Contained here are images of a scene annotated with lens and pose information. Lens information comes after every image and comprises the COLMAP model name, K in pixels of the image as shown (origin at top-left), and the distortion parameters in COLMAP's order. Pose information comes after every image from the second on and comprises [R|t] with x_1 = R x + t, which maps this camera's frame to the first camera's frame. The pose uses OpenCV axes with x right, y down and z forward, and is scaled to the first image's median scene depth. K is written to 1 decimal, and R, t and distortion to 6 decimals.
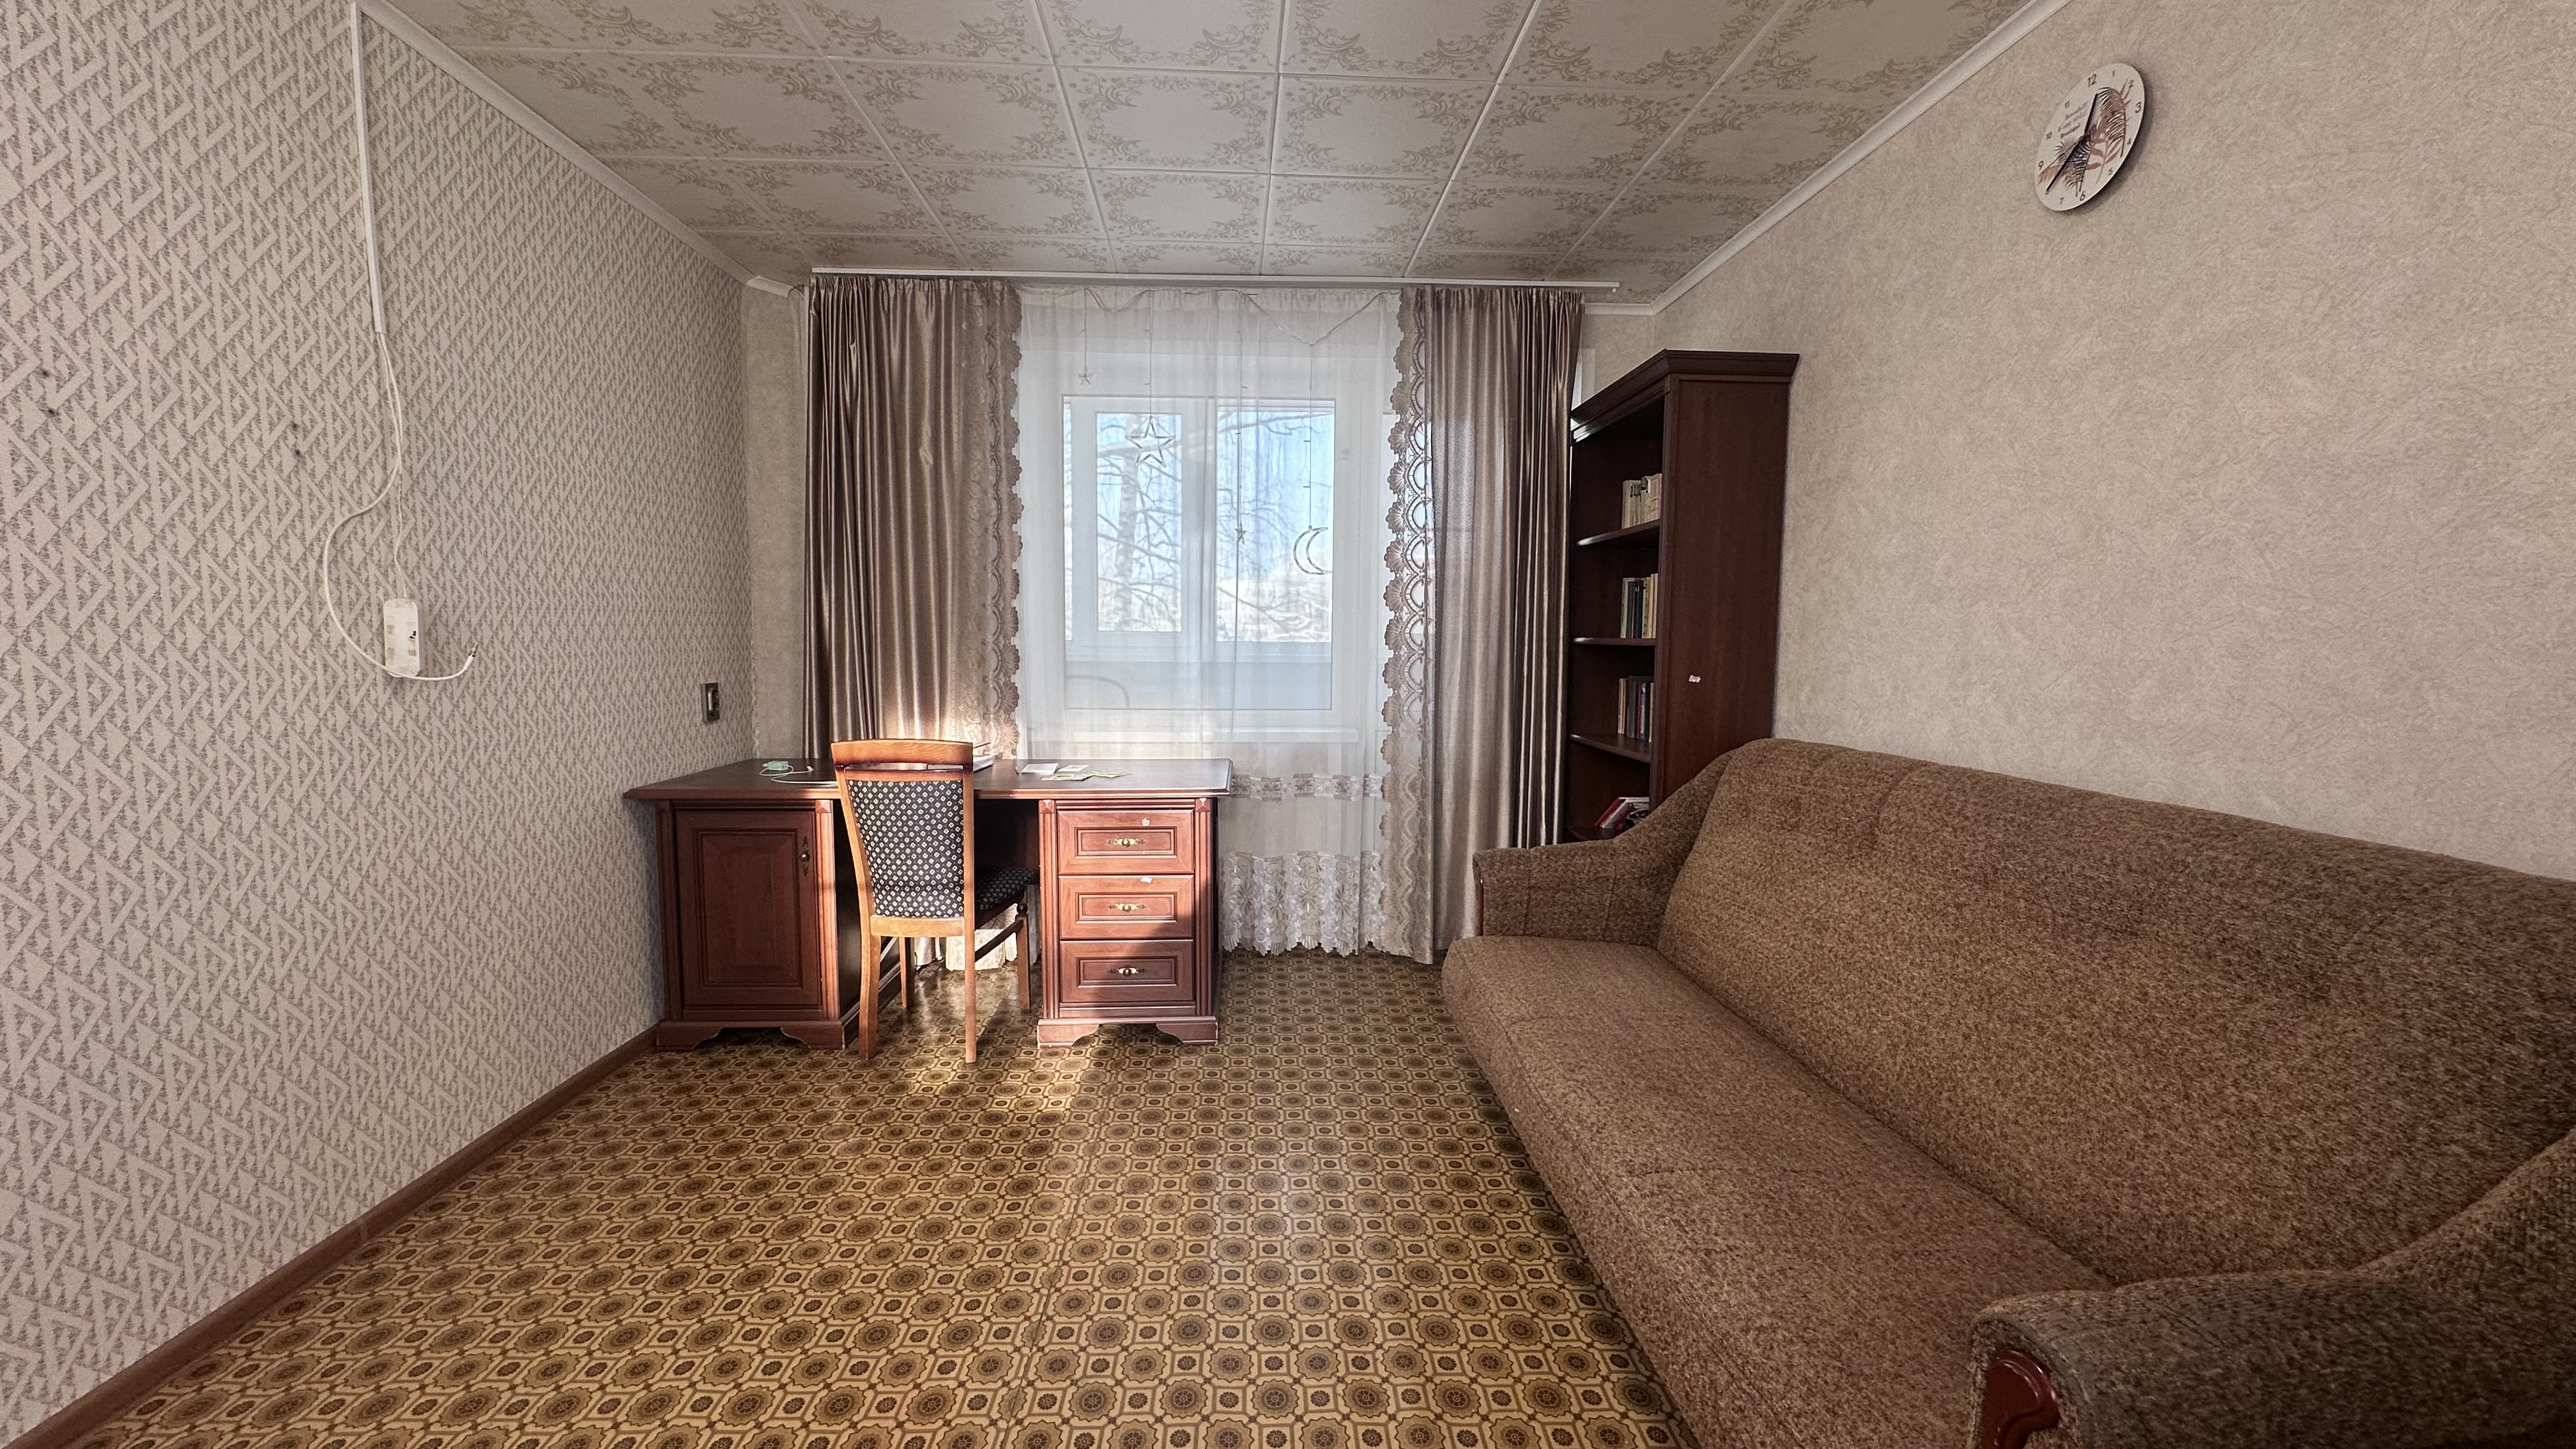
lens RADIAL K [[1025.7, 0, 1290.2], [0, 1025.7, 720.8], [0, 0, 1]] dist [-0.004750, 0.000822]
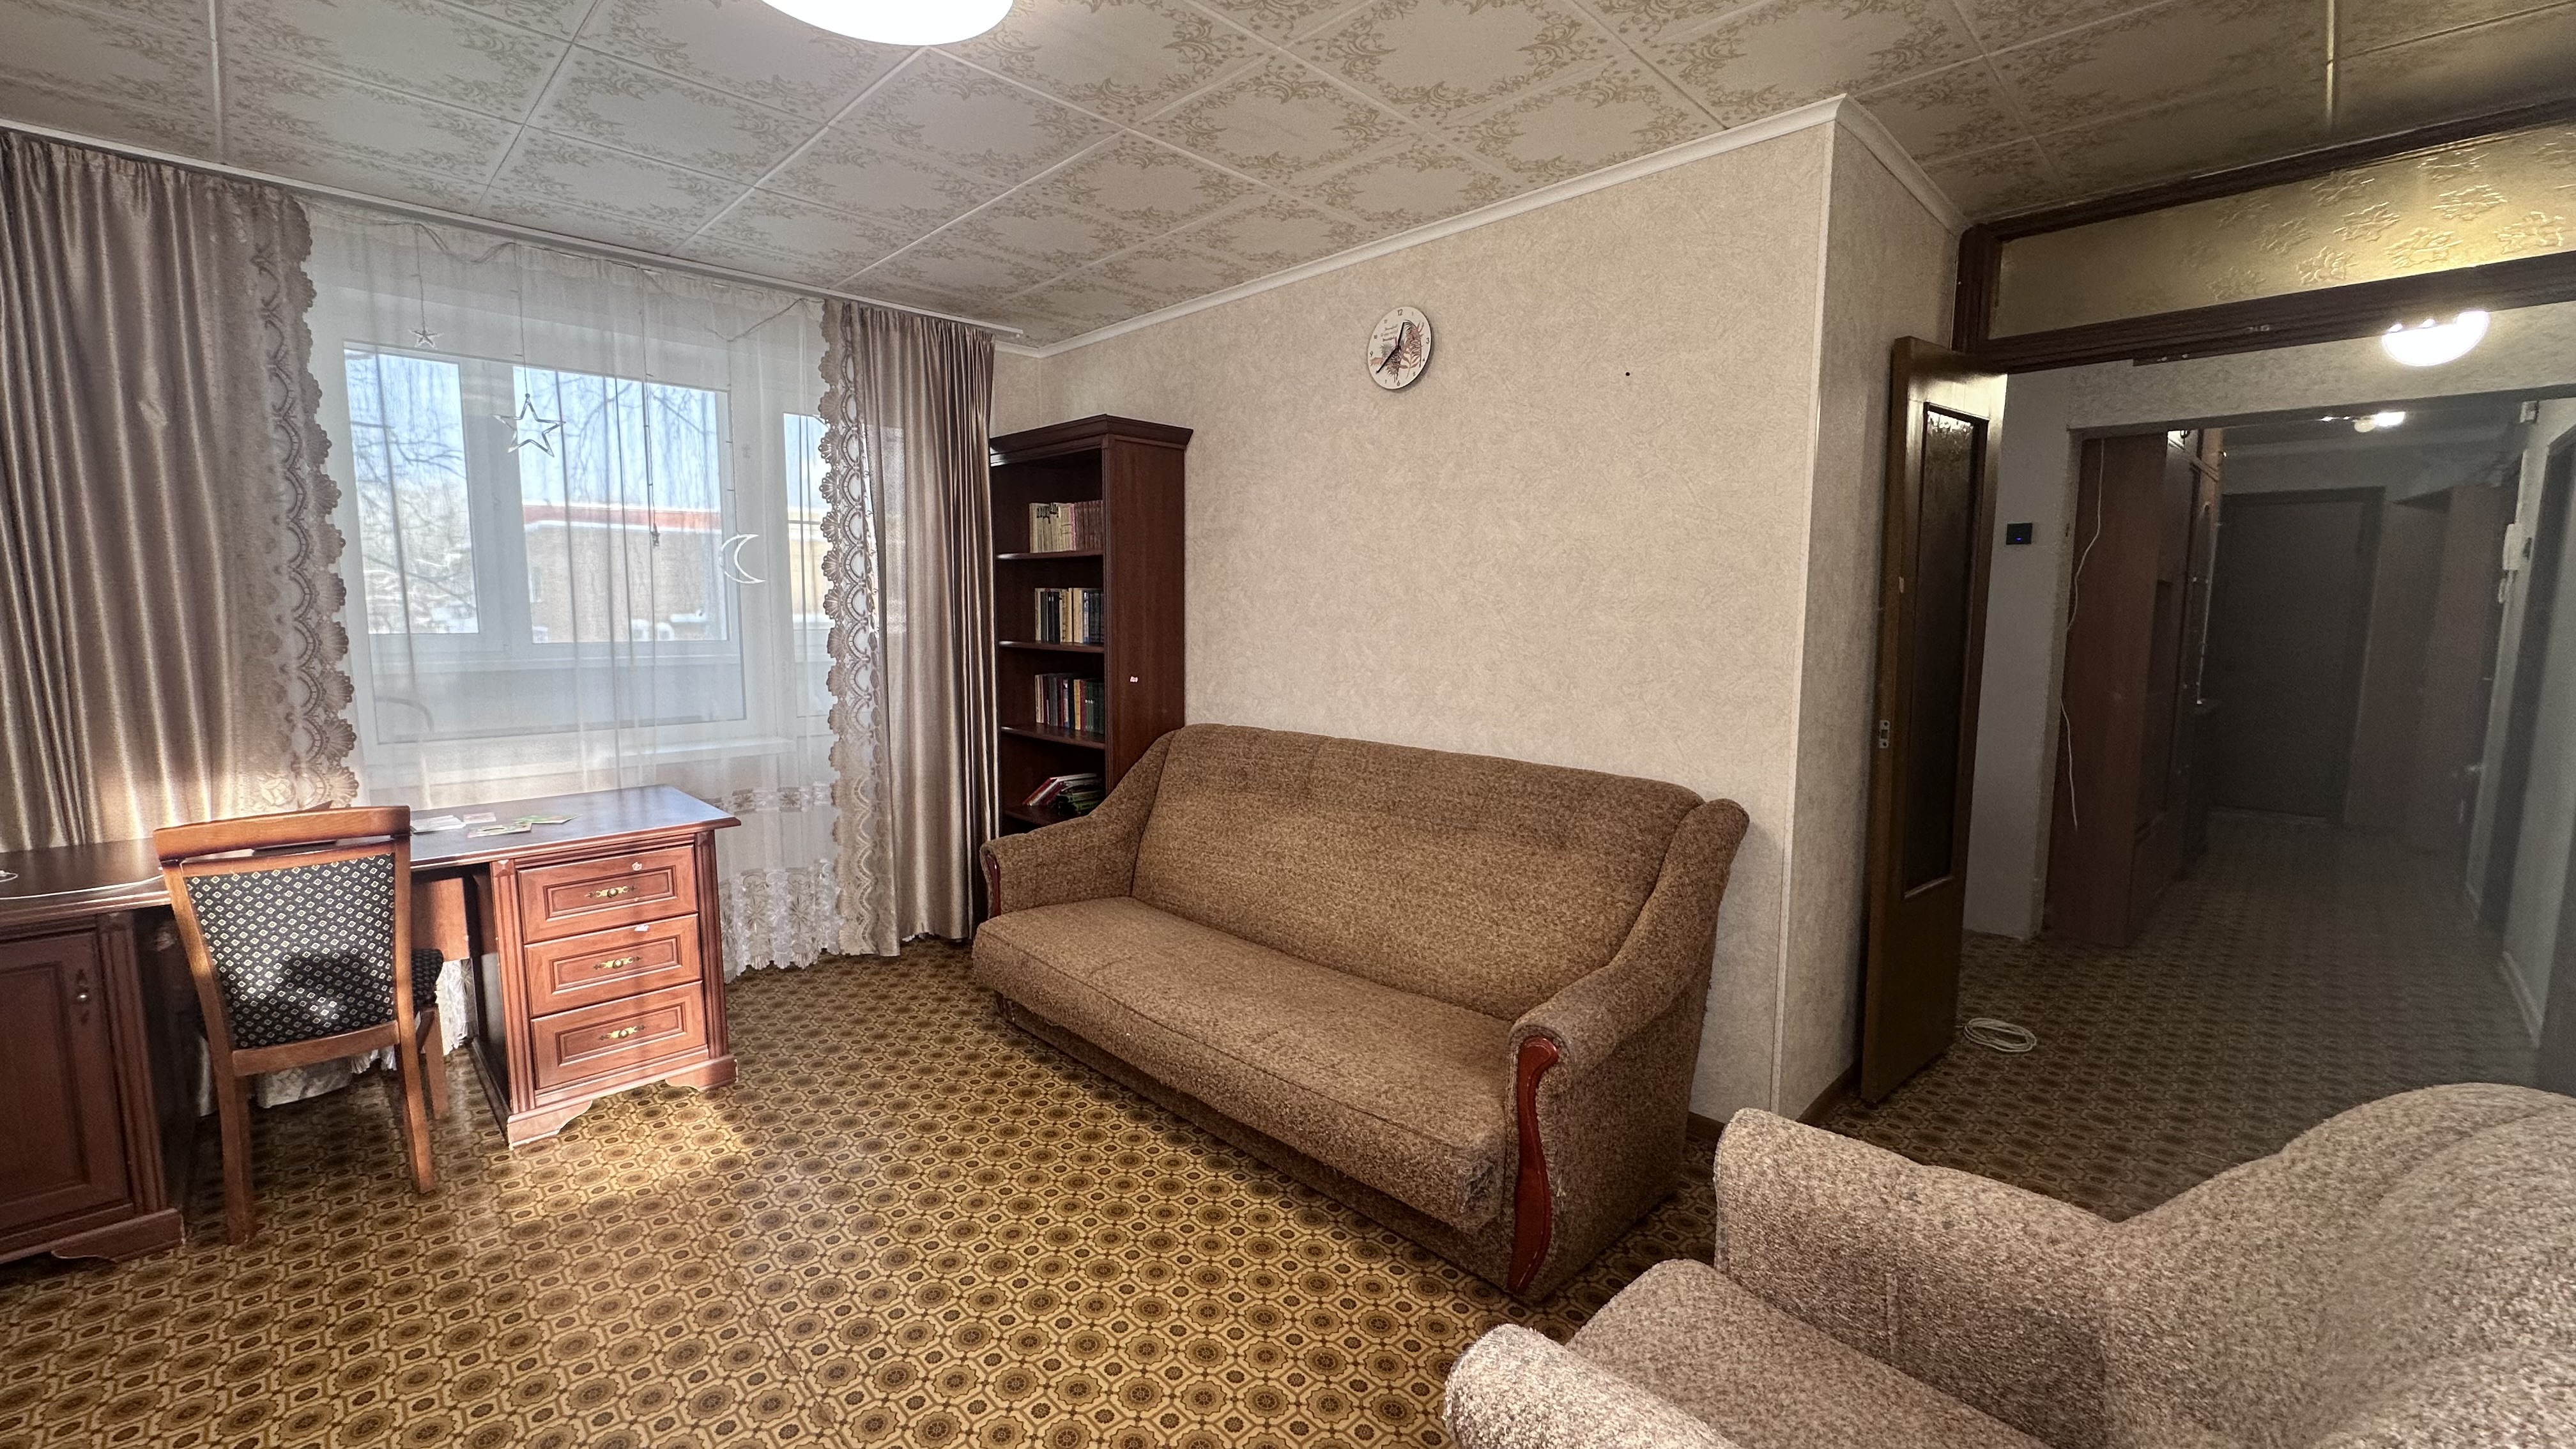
lens RADIAL K [[1025.7, 0, 1287.2], [0, 1025.7, 720.9], [0, 0, 1]] dist [-0.004750, 0.000822]
pose [[0.744832, -0.076734, 0.662825, -0.318414], [0.052932, 0.997030, 0.055944, -0.052997], [-0.665149, -0.006584, 0.746681, -0.068005]]
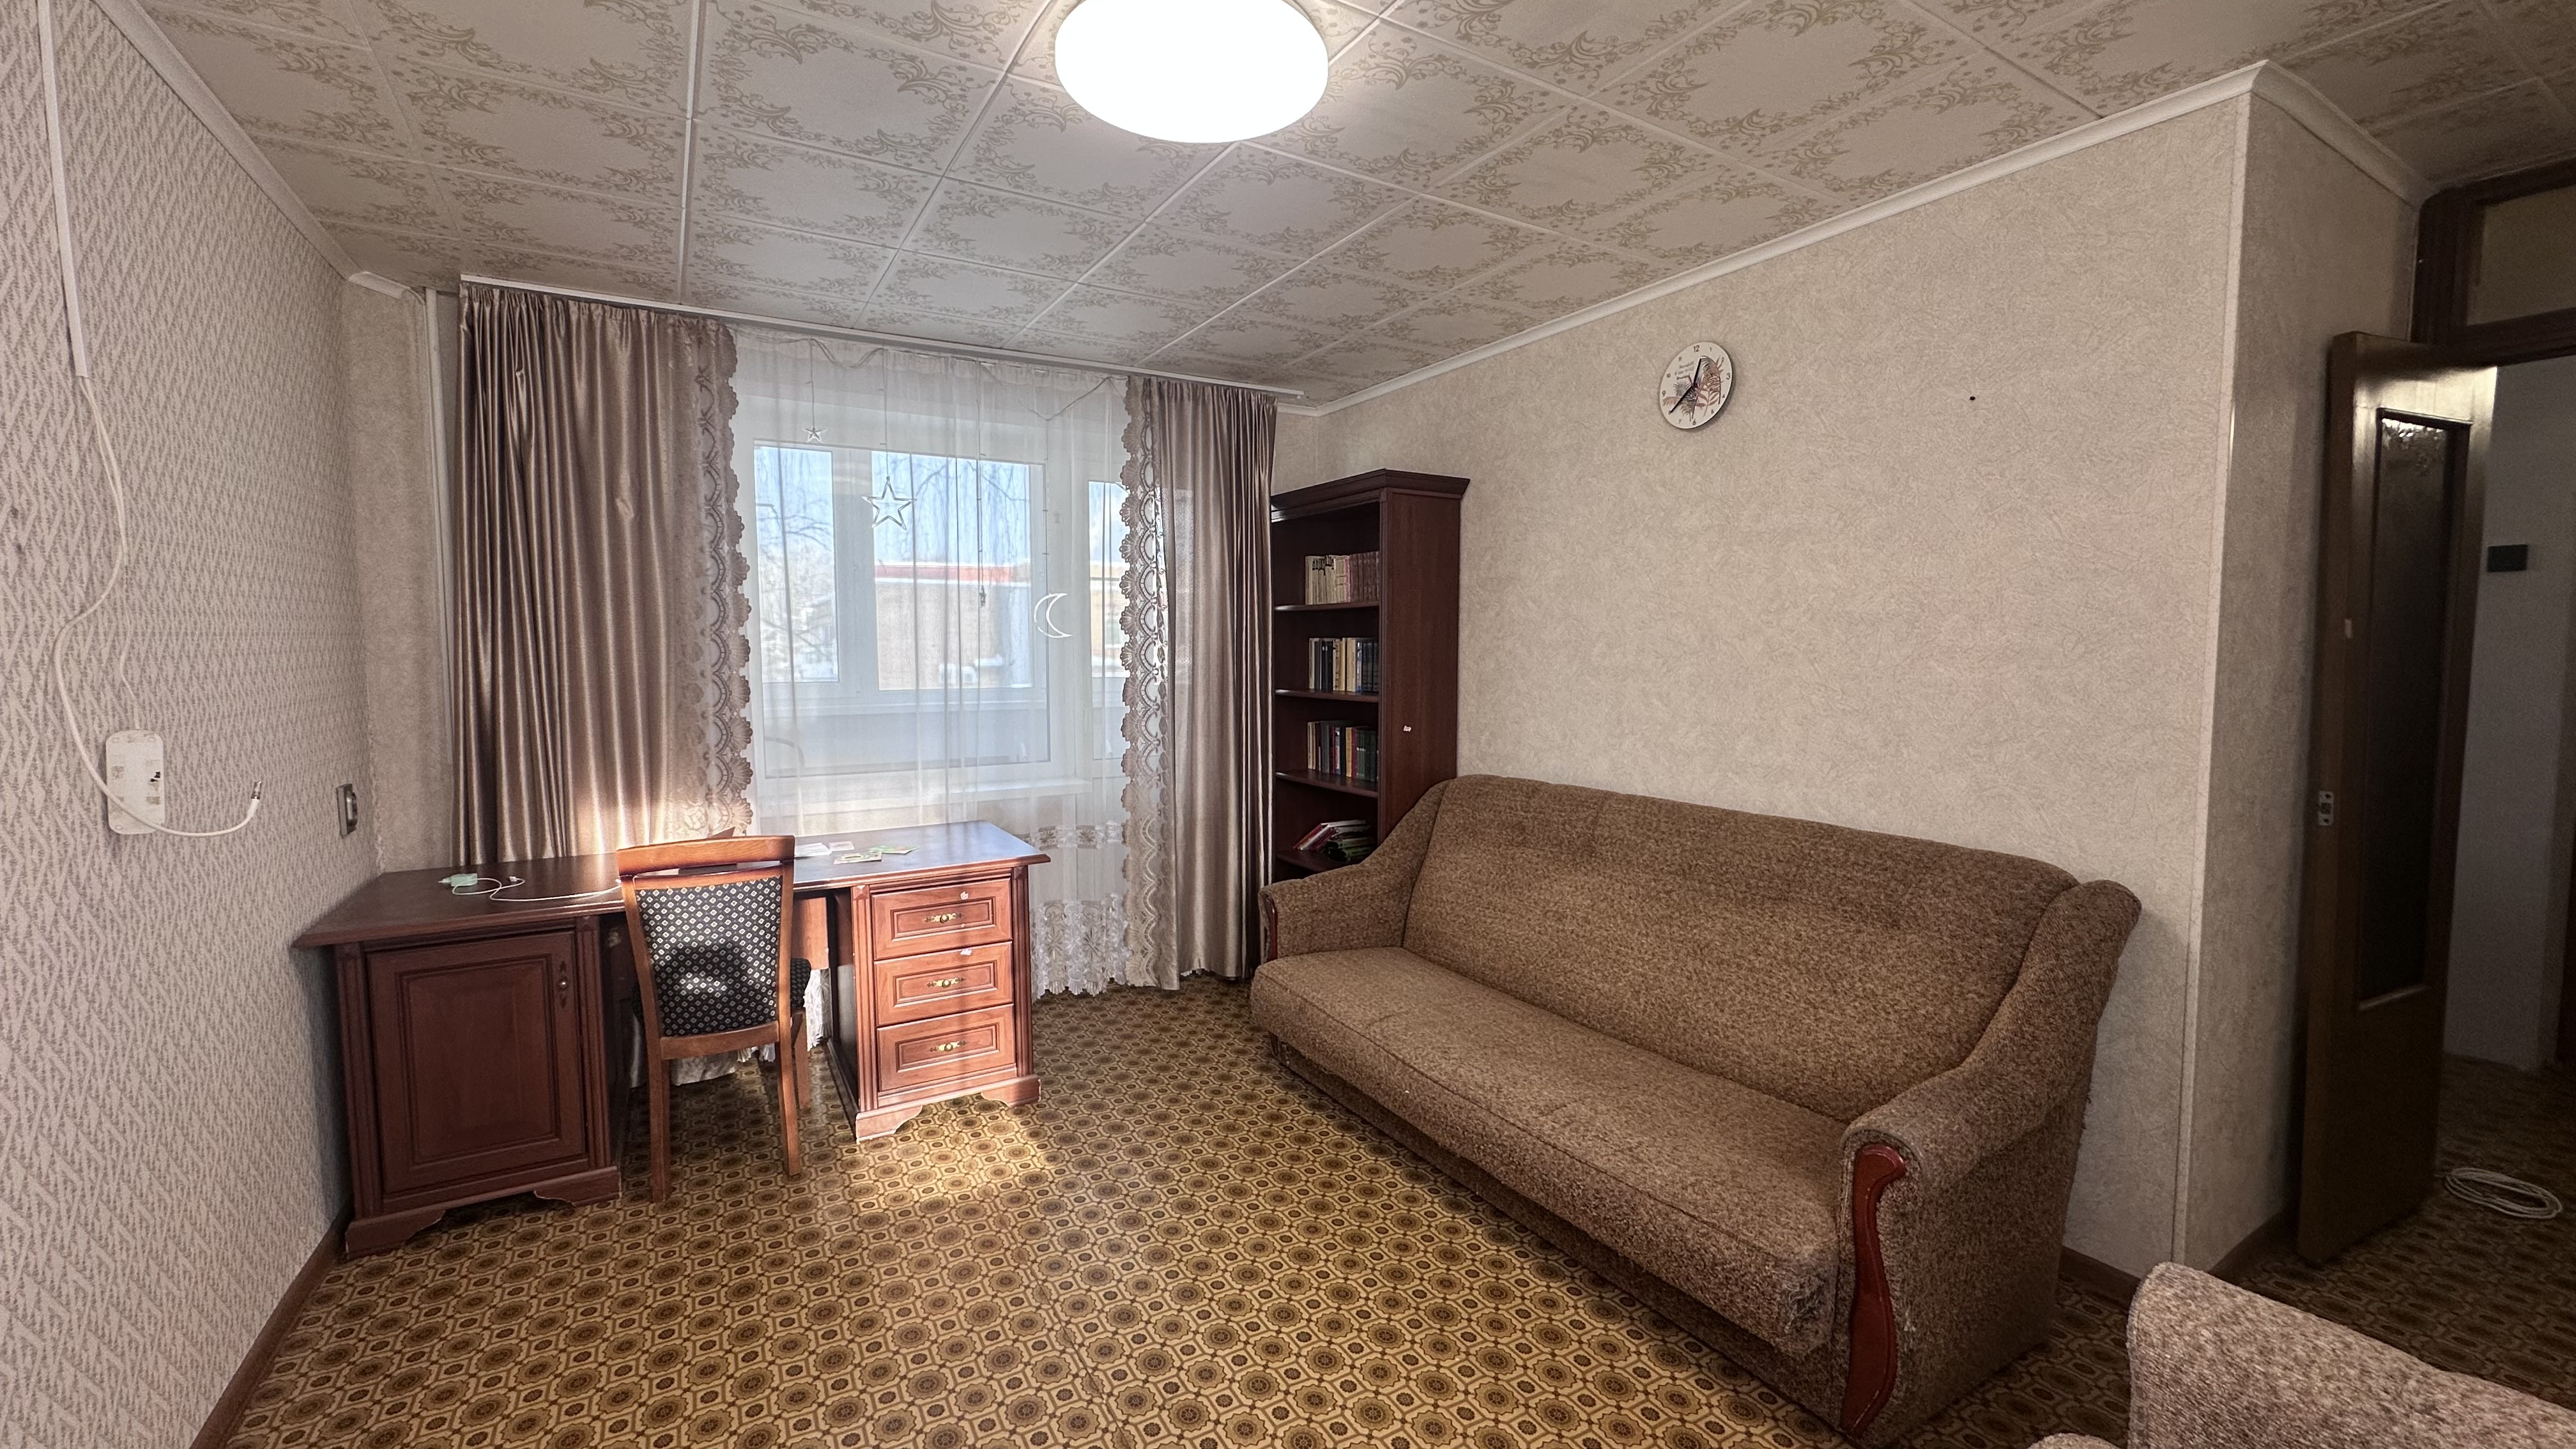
lens RADIAL K [[1025.7, 0, 1289.5], [0, 1025.7, 721.6], [0, 0, 1]] dist [-0.004750, 0.000822]
pose [[0.882352, -0.043329, 0.468592, -0.339535], [0.046547, 0.998905, 0.004717, -0.065396], [-0.468283, 0.017649, 0.883402, -0.048228]]
